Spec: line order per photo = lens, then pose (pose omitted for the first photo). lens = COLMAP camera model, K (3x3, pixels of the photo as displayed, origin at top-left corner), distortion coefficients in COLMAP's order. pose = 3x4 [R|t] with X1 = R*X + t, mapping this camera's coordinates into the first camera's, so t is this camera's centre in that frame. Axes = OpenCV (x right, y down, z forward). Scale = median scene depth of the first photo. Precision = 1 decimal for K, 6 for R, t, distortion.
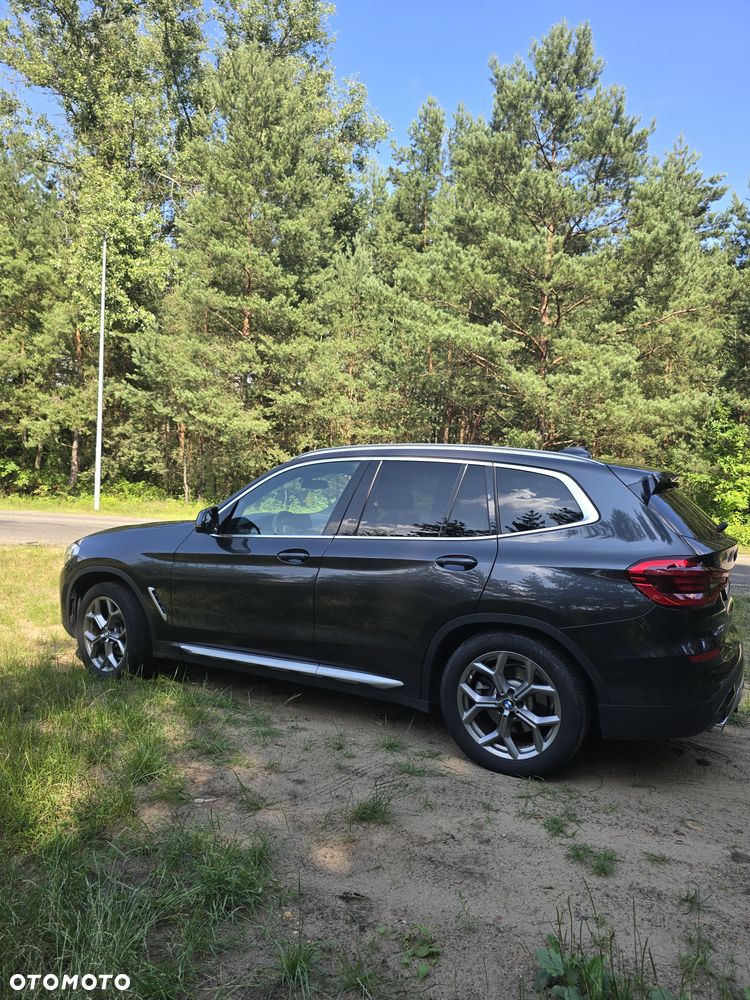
lens RADIAL K [[680.7, 0, 379.2], [0, 680.7, 498.3], [0, 0, 1]] dist [0.036965, -0.029721]
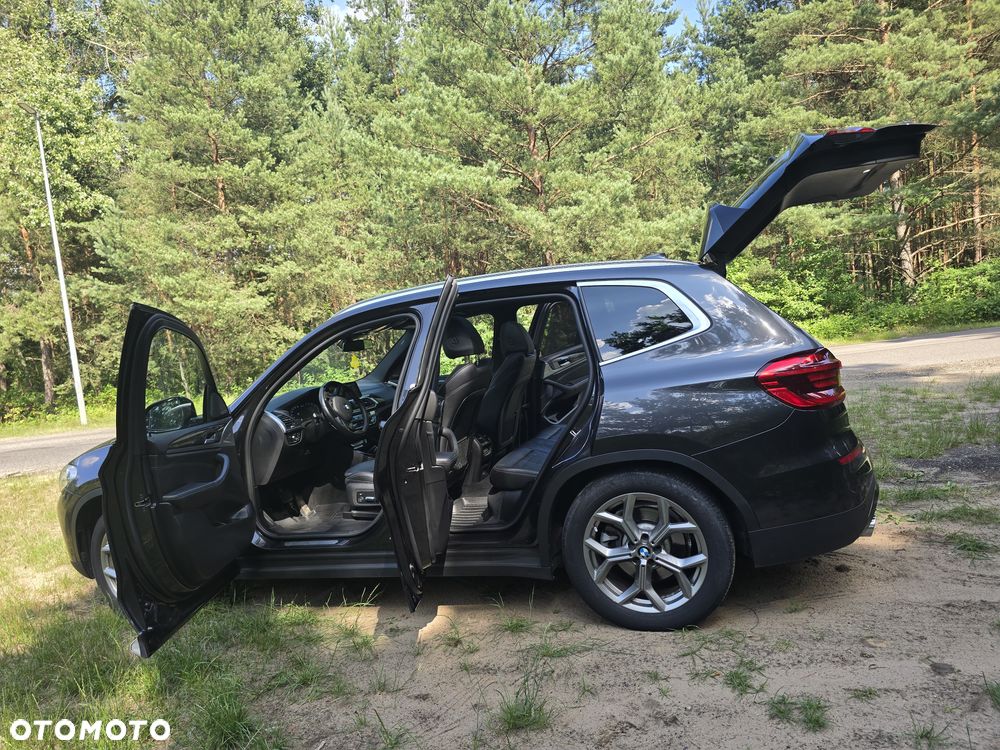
lens RADIAL K [[680.7, 0, 502.2], [0, 680.7, 374.5], [0, 0, 1]] dist [0.036965, -0.029721]
pose [[0.973262, -0.164780, 0.160026, -0.015550], [0.160000, 0.986206, 0.042399, 0.002189], [-0.164805, -0.015662, 0.986202, 0.030488]]
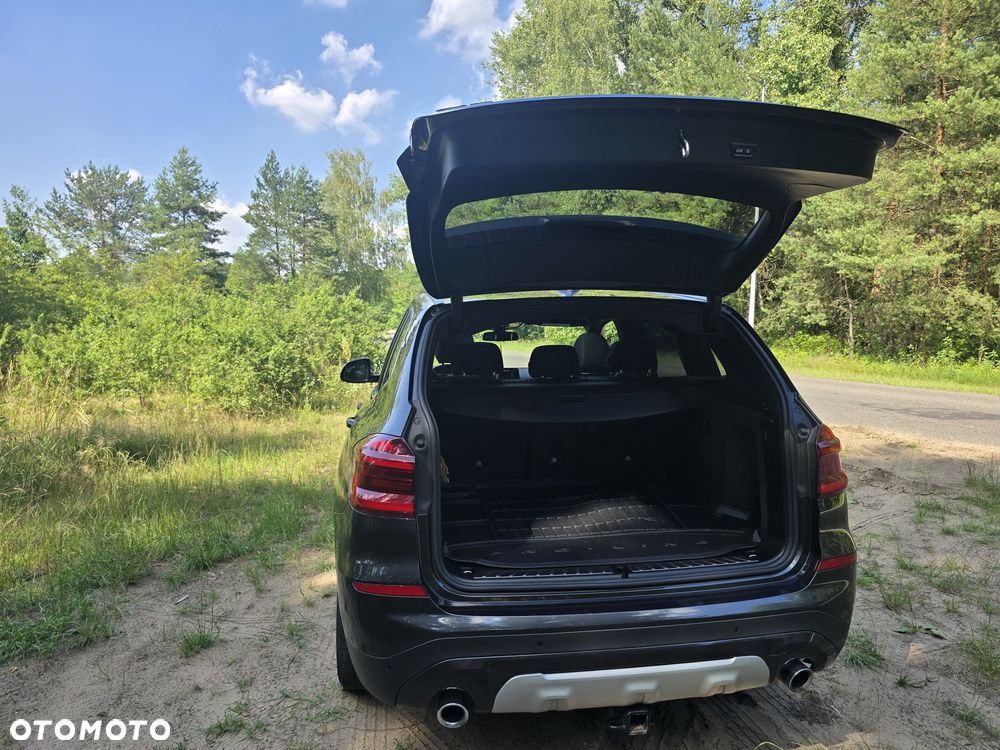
lens RADIAL K [[692.1, 0, 503.2], [0, 692.1, 374.1], [0, 0, 1]] dist [0.008975, 0.002540]
pose [[0.602786, 0.025354, -0.797500, 0.171746], [-0.000639, 0.999510, 0.031293, -0.000057], [0.797903, -0.018354, 0.602507, 0.111155]]
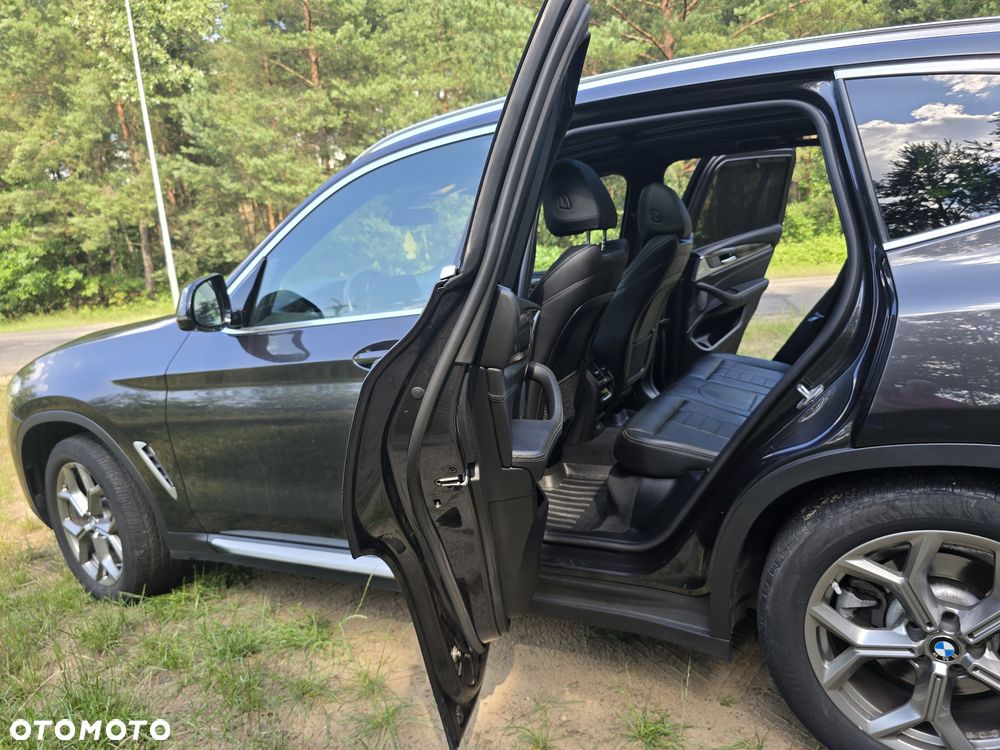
lens RADIAL K [[692.1, 0, 503.2], [0, 692.1, 374.1], [0, 0, 1]] dist [0.008975, 0.002540]
pose [[0.991815, -0.127636, -0.003408, -0.009383], [0.126576, 0.979368, 0.157534, 0.006557], [-0.016769, -0.156676, 0.987508, 0.106911]]
